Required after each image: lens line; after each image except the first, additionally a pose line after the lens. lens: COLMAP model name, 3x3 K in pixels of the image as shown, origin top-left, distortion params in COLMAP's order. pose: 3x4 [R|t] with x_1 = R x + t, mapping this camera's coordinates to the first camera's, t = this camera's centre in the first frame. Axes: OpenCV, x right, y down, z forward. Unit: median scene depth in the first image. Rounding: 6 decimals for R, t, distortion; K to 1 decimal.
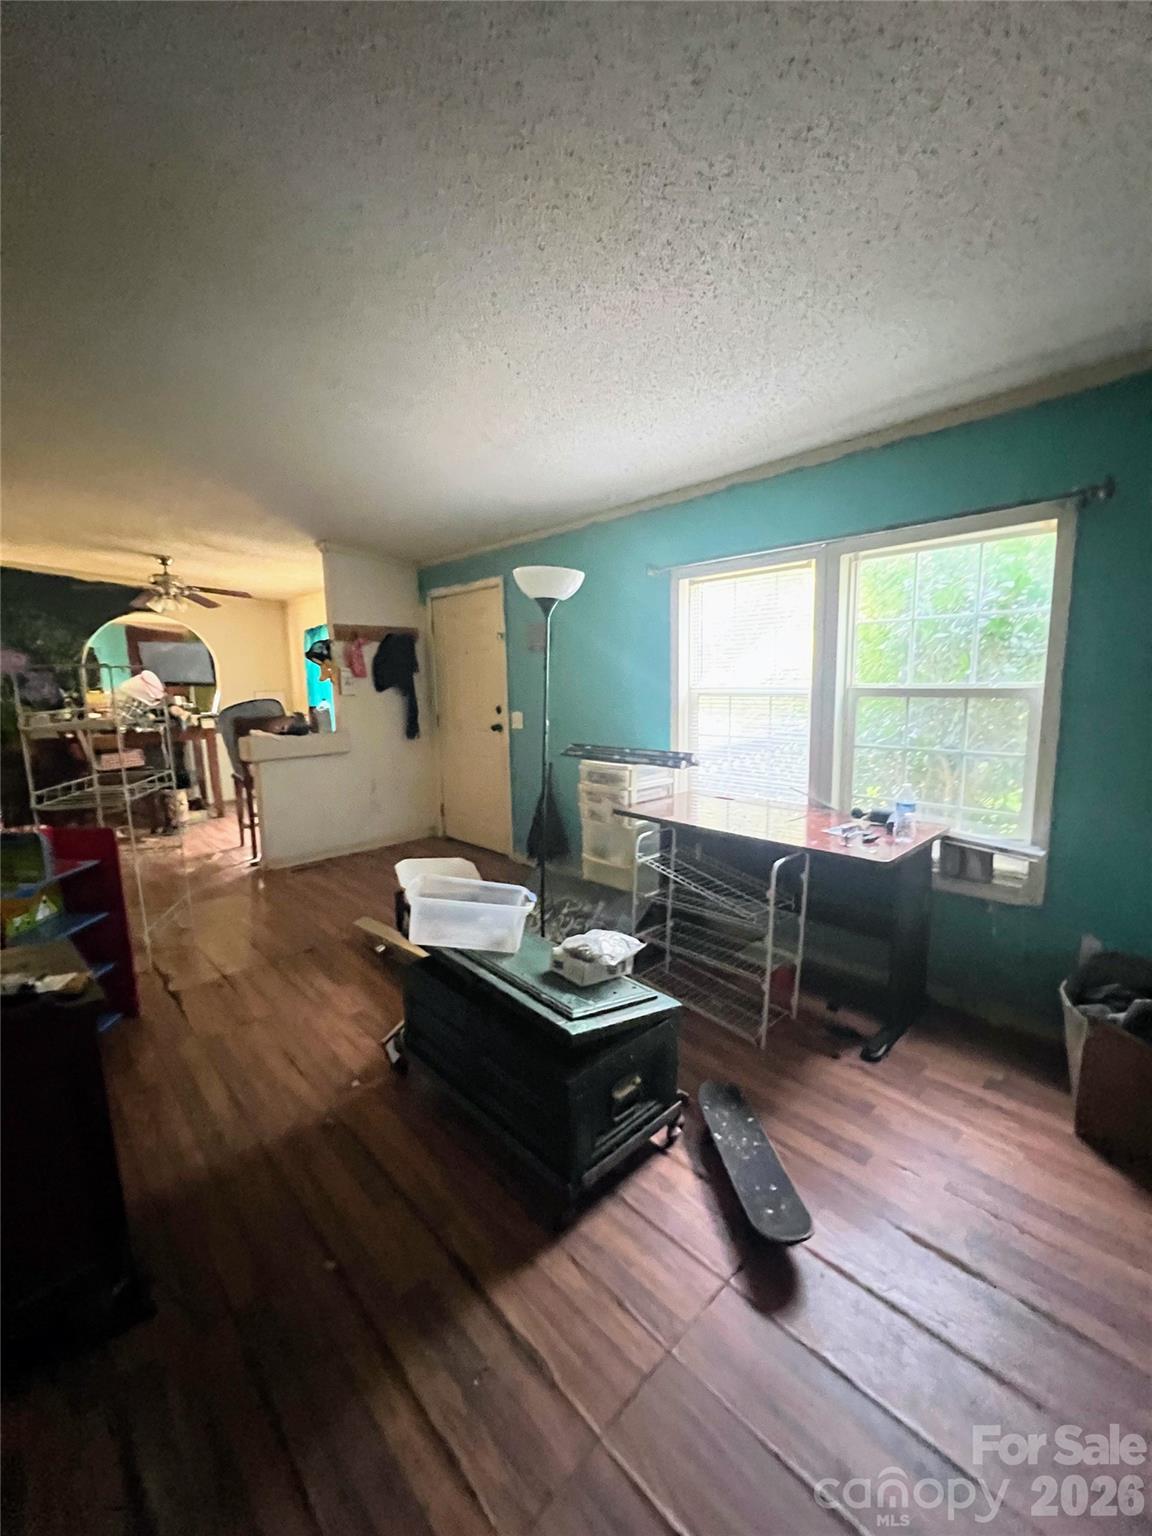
lens RADIAL K [[616.5, 0, 581.7], [0, 616.5, 765.2], [0, 0, 1]] dist [0.000384, 0.000150]
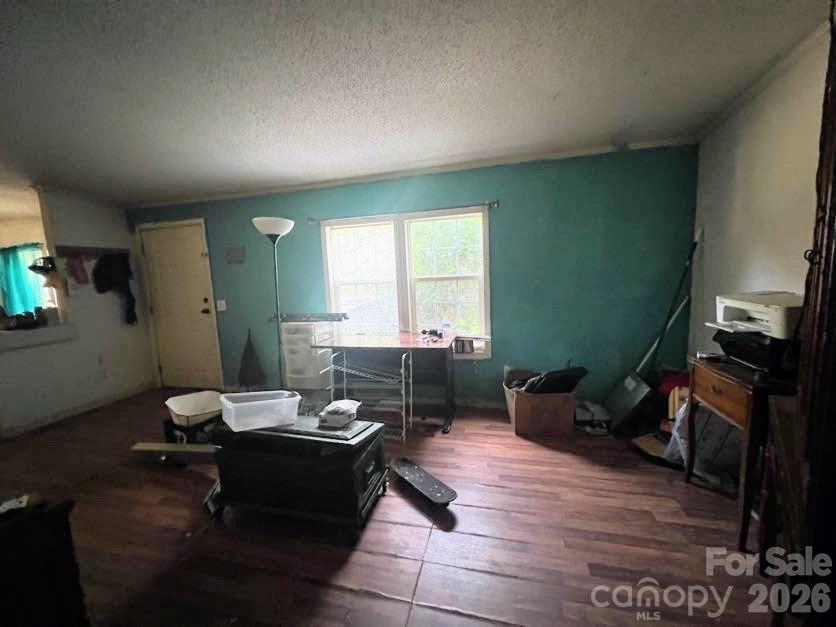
lens RADIAL K [[335.5, 0, 413.9], [0, 335.5, 313.9], [0, 0, 1]] dist [0.000384, 0.000150]
pose [[0.851770, -0.086556, 0.516717, -0.245114], [0.104021, 0.994563, -0.004870, 0.014377], [-0.513486, 0.057898, 0.856142, -0.064959]]
